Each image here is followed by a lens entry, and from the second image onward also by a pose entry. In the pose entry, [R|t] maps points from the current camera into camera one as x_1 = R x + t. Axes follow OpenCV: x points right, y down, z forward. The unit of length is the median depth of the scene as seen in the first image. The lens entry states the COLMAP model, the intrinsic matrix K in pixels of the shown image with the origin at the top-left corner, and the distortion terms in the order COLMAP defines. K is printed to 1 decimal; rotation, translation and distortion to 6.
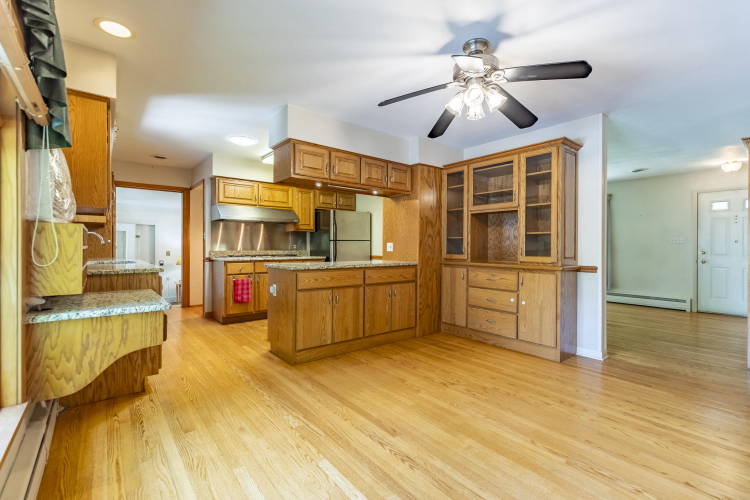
lens RADIAL K [[335.4, 0, 378.2], [0, 335.4, 246.8], [0, 0, 1]] dist [0.002664, 0.000211]
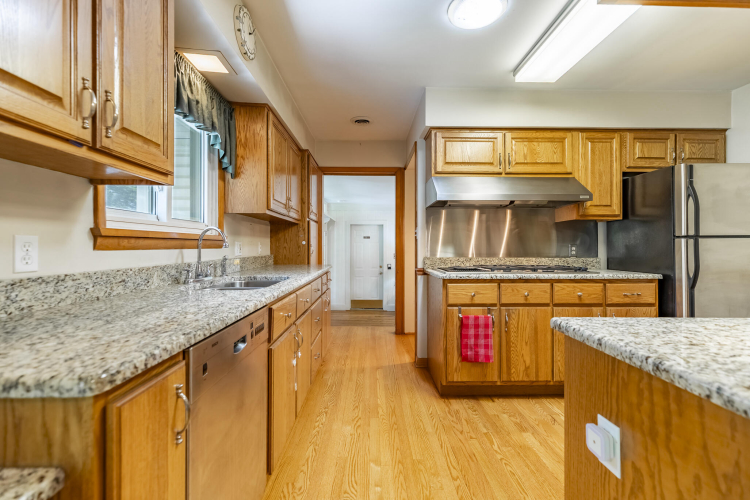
lens RADIAL K [[335.4, 0, 377.8], [0, 335.4, 243.4], [0, 0, 1]] dist [0.002664, 0.000211]
pose [[0.785579, -0.005861, -0.618733, -0.206218], [-0.001770, 0.999930, -0.011719, -0.006200], [0.618758, 0.010302, 0.785514, 0.506265]]
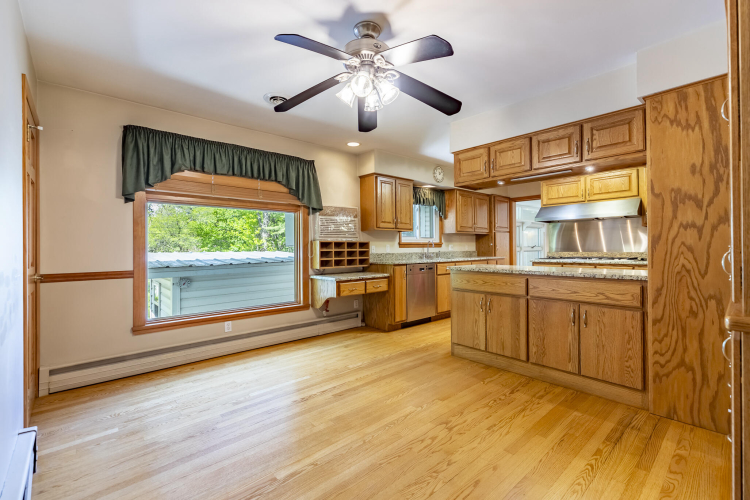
lens RADIAL K [[335.4, 0, 376.4], [0, 335.4, 246.2], [0, 0, 1]] dist [0.002664, 0.000211]
pose [[0.050054, -0.007192, -0.998721, 0.548868], [0.006684, 0.999954, -0.006866, -0.002267], [0.998724, -0.006332, 0.050100, 0.445983]]
